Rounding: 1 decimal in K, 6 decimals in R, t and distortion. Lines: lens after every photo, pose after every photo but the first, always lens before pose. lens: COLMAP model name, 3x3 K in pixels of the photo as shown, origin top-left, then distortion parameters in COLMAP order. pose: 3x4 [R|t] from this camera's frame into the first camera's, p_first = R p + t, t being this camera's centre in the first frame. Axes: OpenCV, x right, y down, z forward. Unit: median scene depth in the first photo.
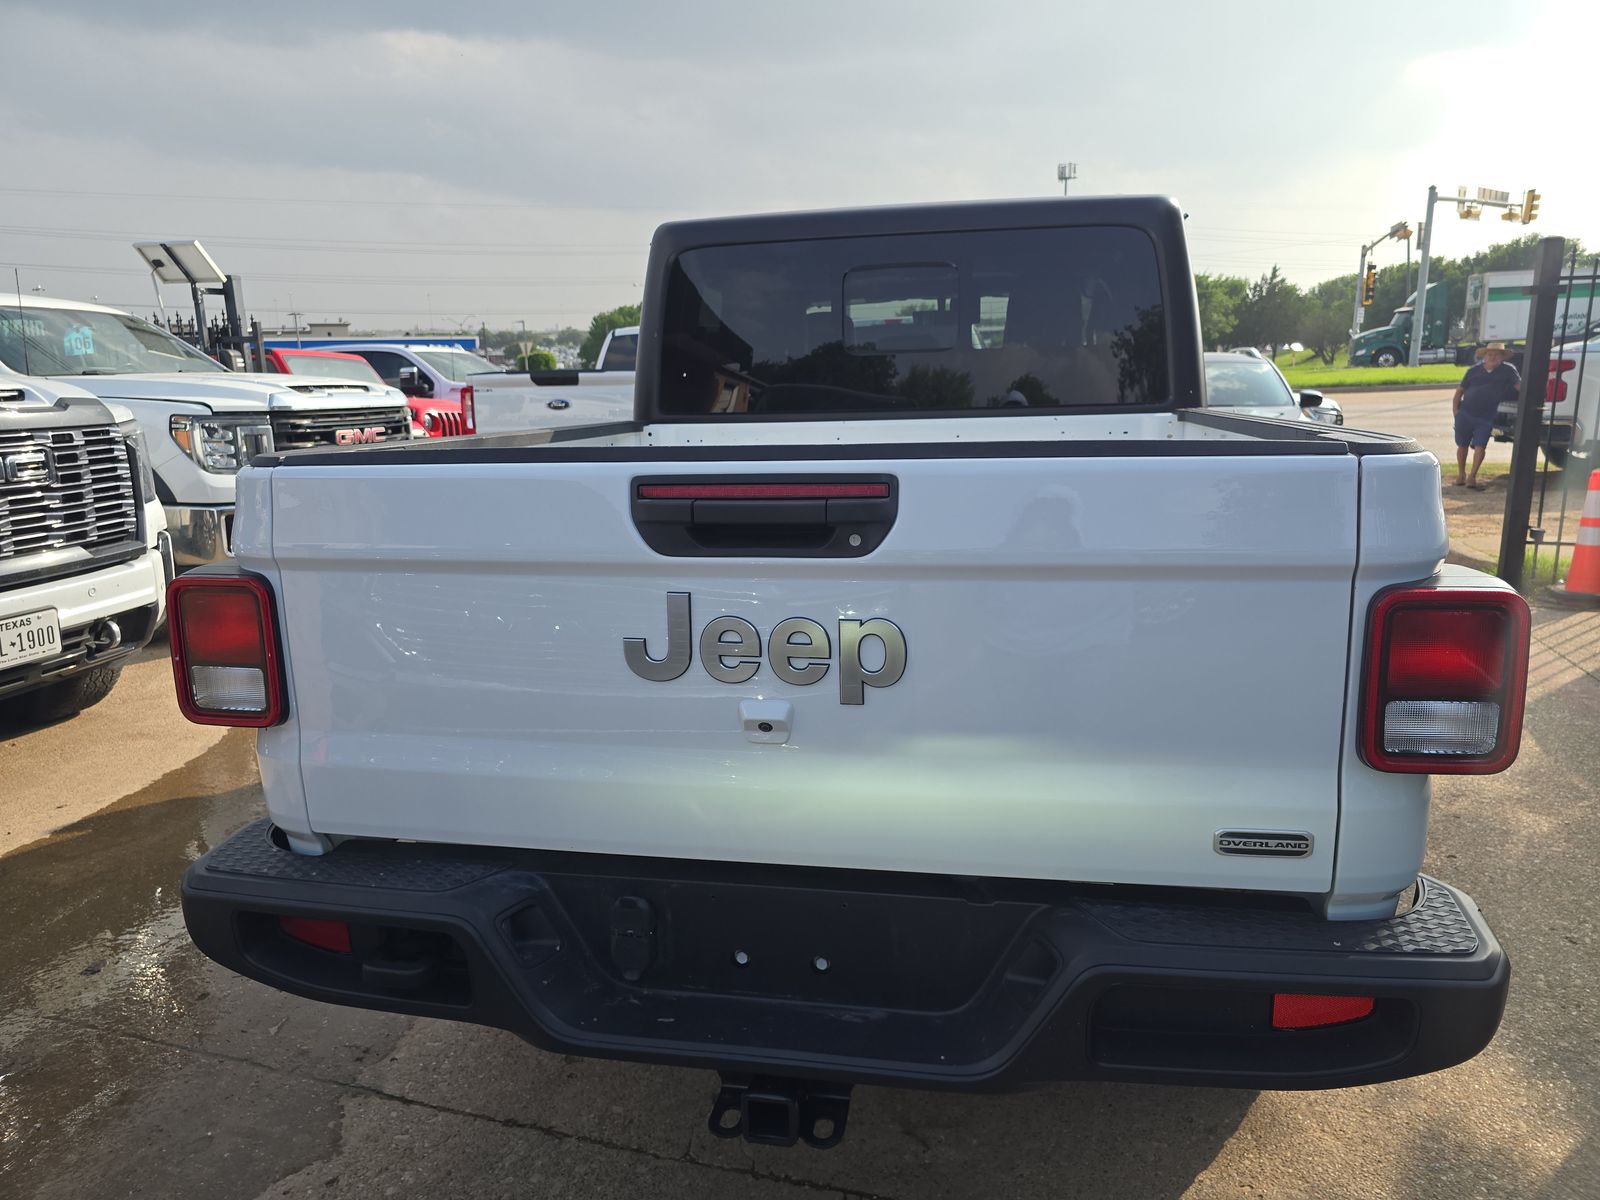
lens RADIAL K [[1140.3, 0, 779.6], [0, 1140.3, 599.8], [0, 0, 1]] dist [0.004682, -0.002187]
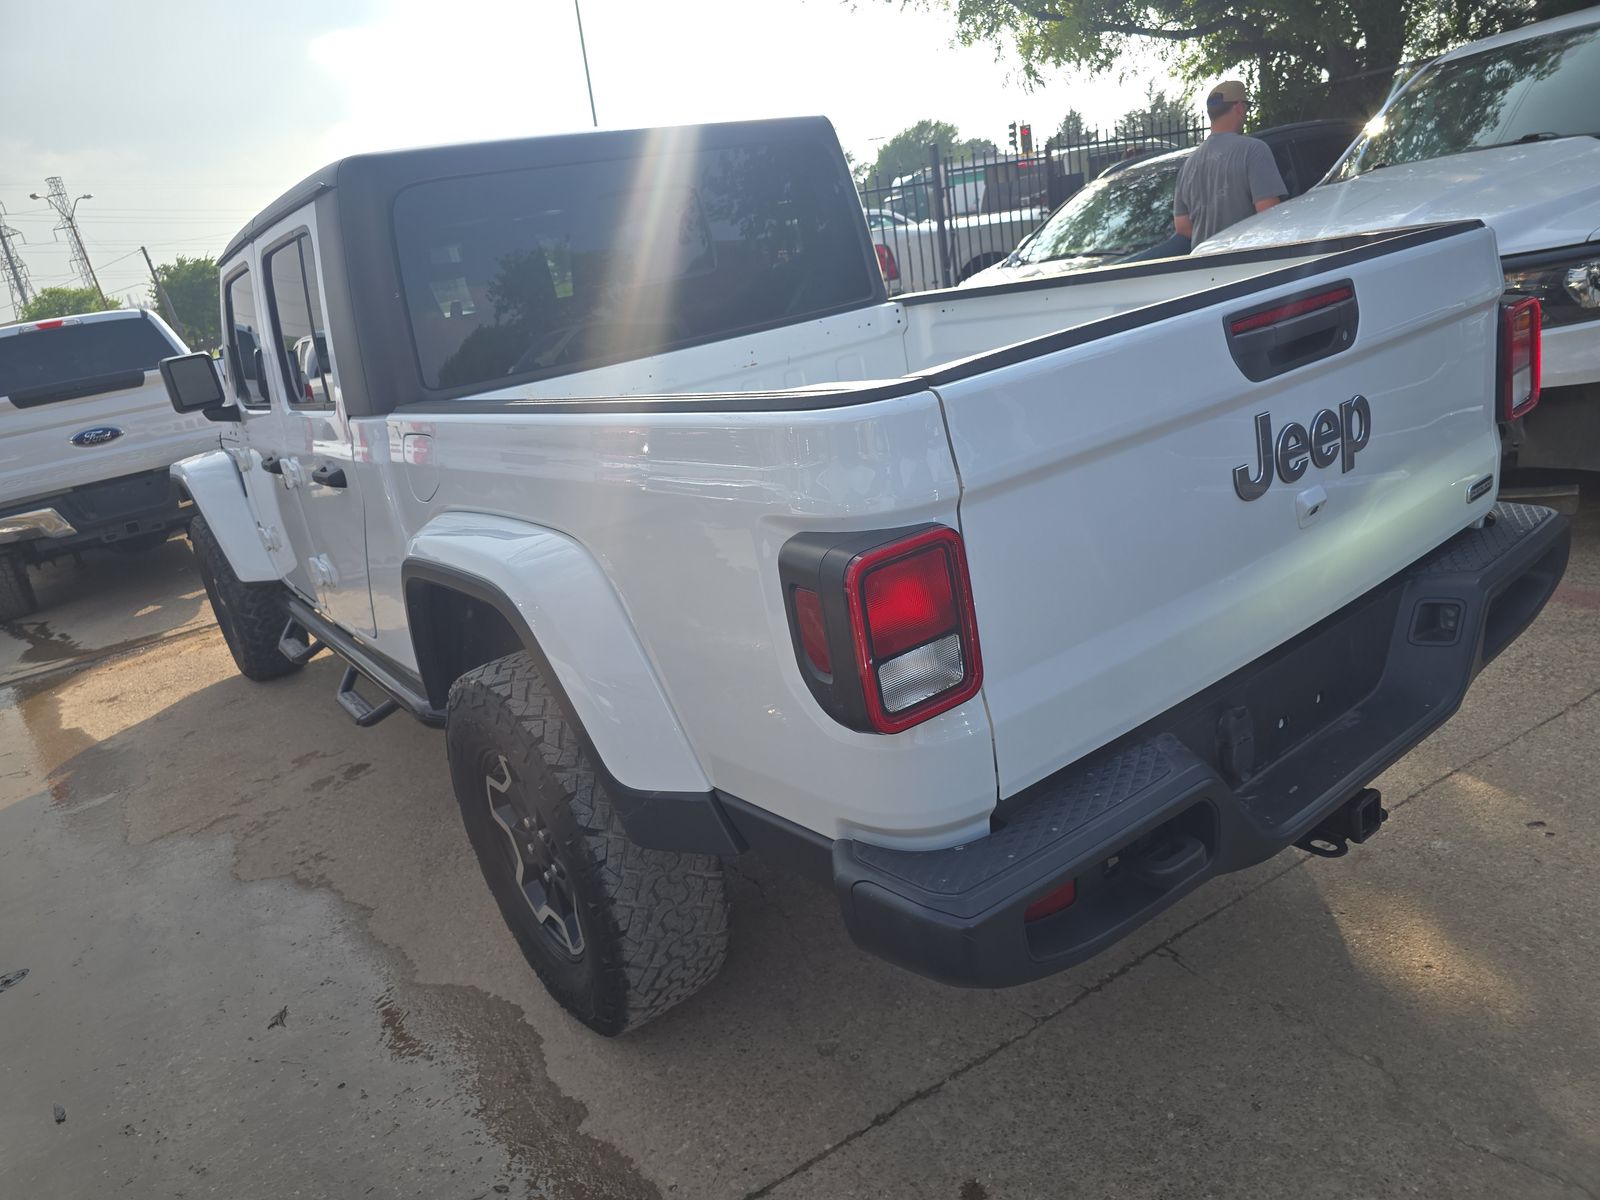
lens RADIAL K [[1140.3, 0, 779.6], [0, 1140.3, 599.8], [0, 0, 1]] dist [0.004682, -0.002187]
pose [[0.642727, -0.304852, 0.702828, -0.369157], [0.295779, 0.945027, 0.139419, -0.038794], [-0.706694, 0.118273, 0.697564, 0.172064]]
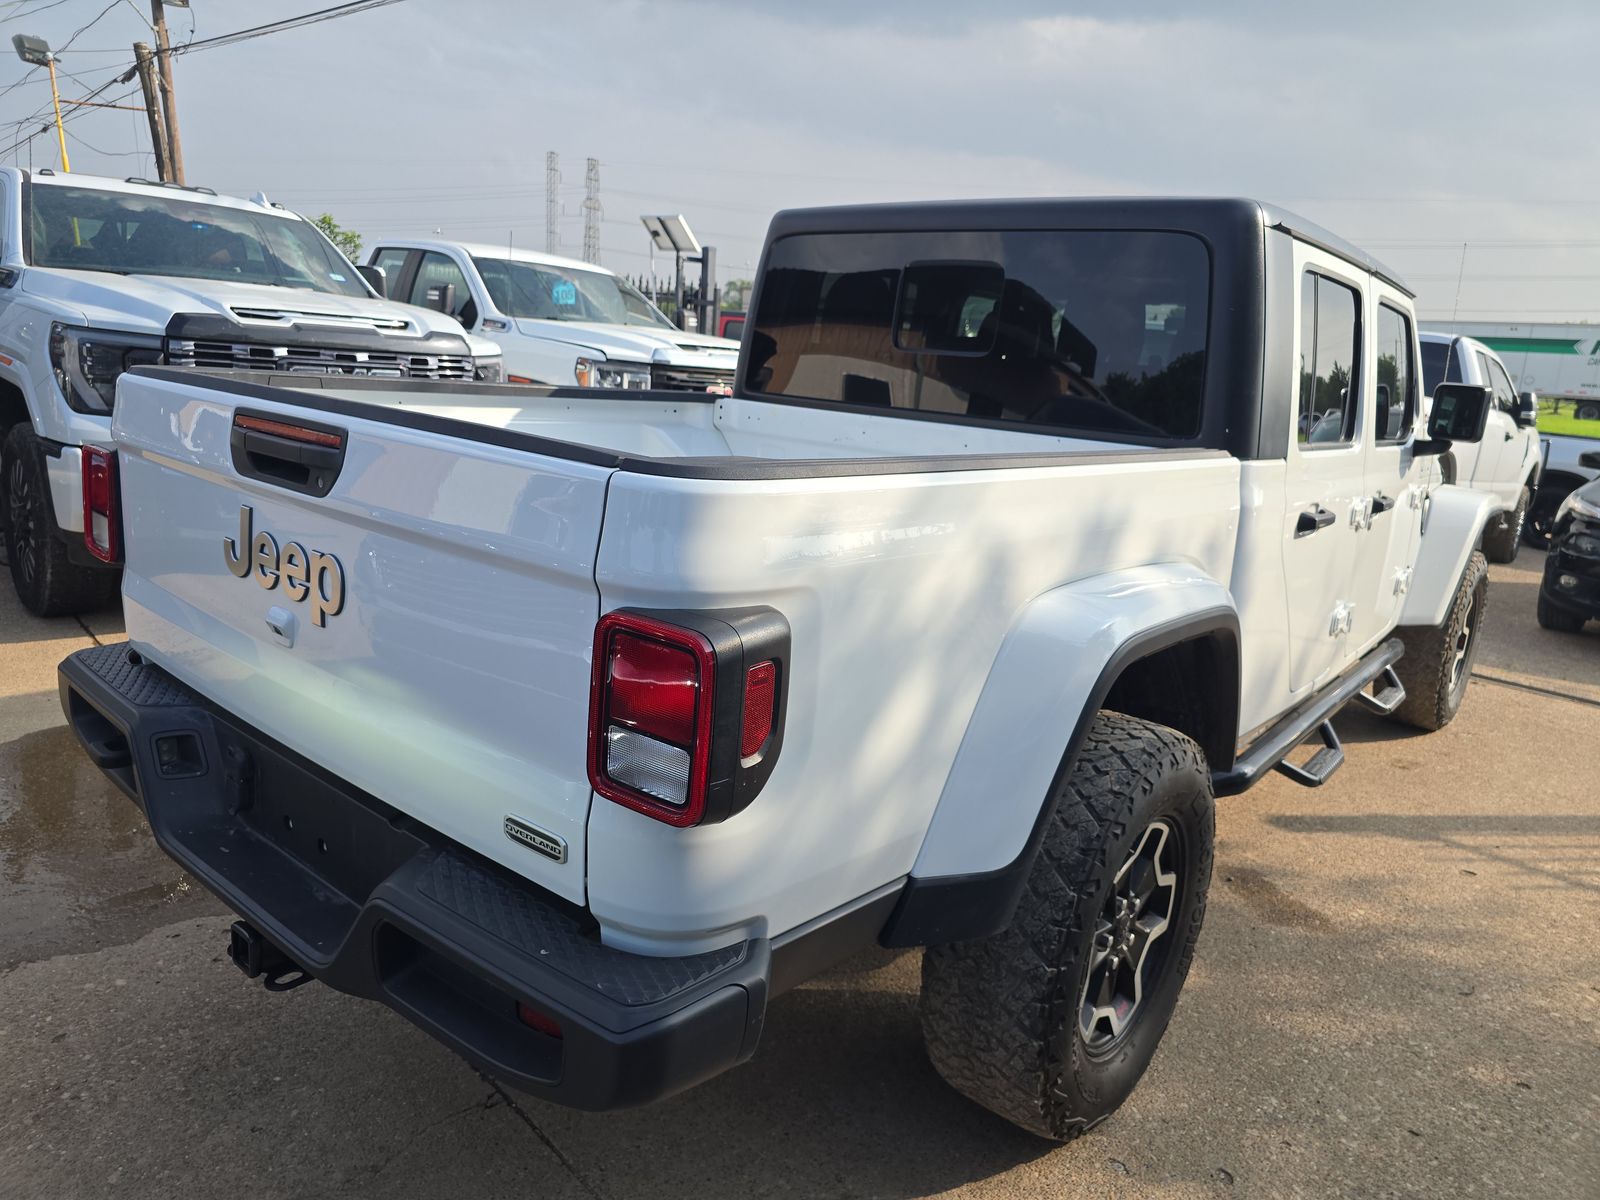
lens RADIAL K [[1104.4, 0, 800.2], [0, 1104.4, 635.9], [0, 0, 1]] dist [0.022447, -0.000347]
pose [[0.855971, 0.213453, -0.470904, 0.295264], [-0.190956, 0.976921, 0.095717, -0.028436], [0.480467, 0.007991, 0.876976, 0.071045]]
